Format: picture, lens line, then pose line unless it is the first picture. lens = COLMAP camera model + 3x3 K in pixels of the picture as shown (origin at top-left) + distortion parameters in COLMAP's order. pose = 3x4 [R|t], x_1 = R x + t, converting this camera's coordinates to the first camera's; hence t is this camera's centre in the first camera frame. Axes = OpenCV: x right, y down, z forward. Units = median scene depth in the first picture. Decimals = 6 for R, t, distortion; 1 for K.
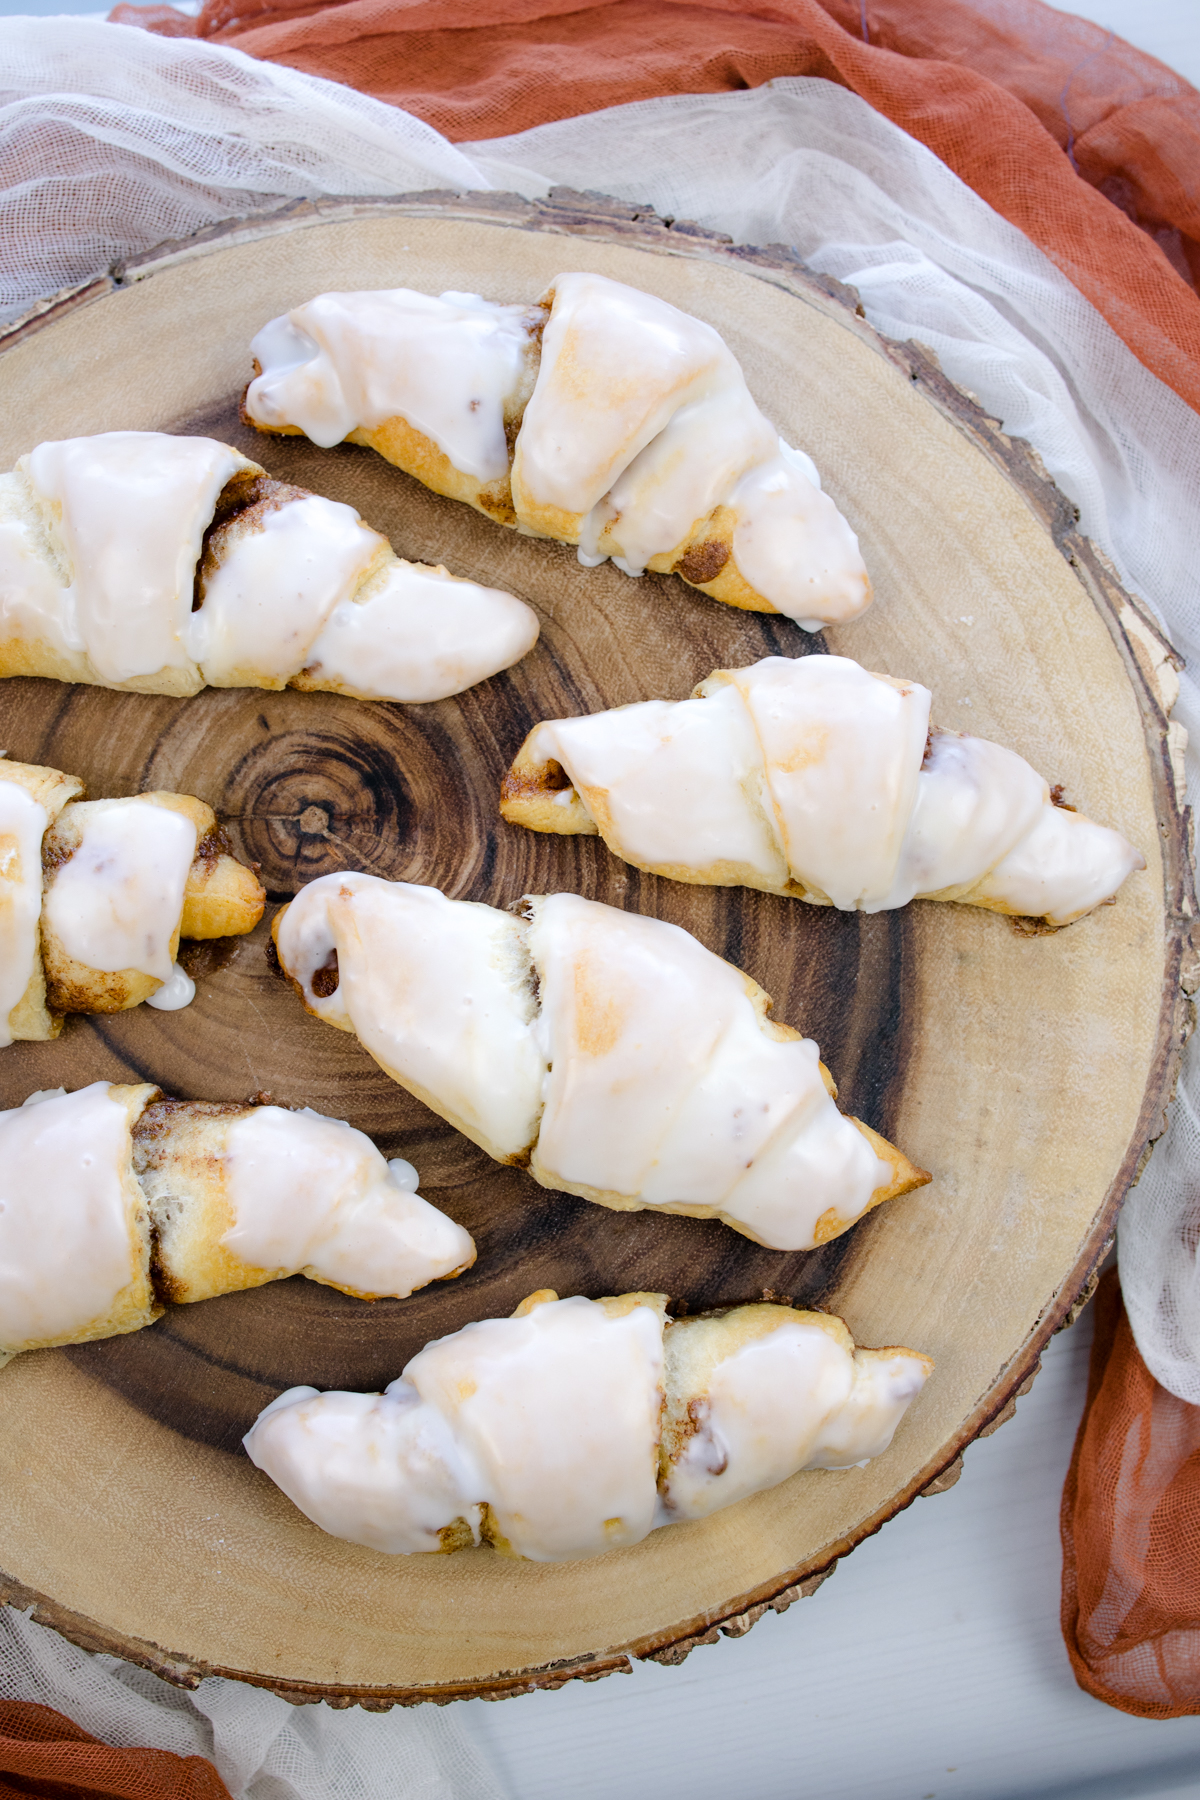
lens RADIAL K [[2915.8, 0, 696.0], [0, 2915.8, 901.9], [0, 0, 1]] dist [-0.061337, -0.118490]
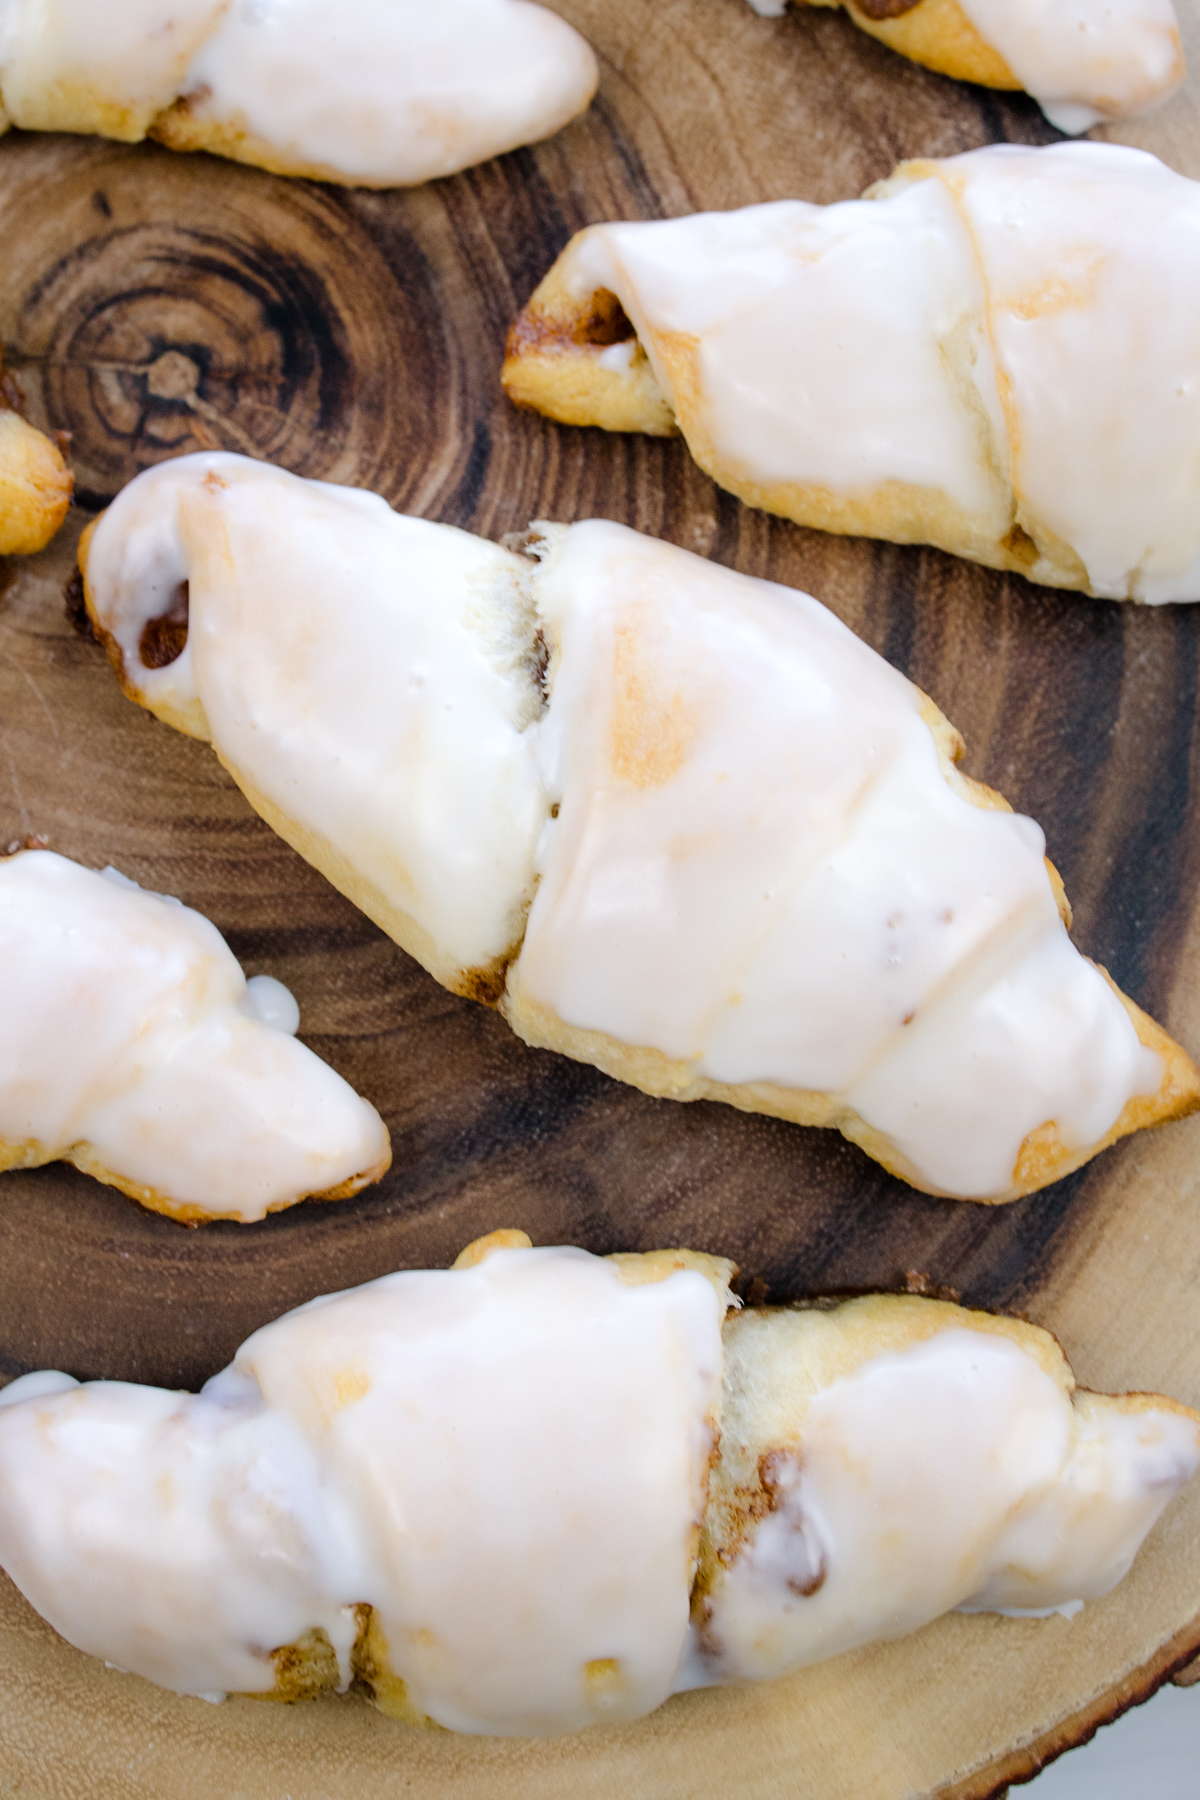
lens RADIAL K [[3324.2, 0, 528.2], [0, 3324.2, 898.8], [0, 0, 1]] dist [-0.061124, 0.048213]
pose [[0.995611, 0.079193, -0.049879, -0.022325], [-0.083638, 0.992011, -0.094437, 0.128716], [0.042002, 0.098194, 0.994280, 0.373619]]
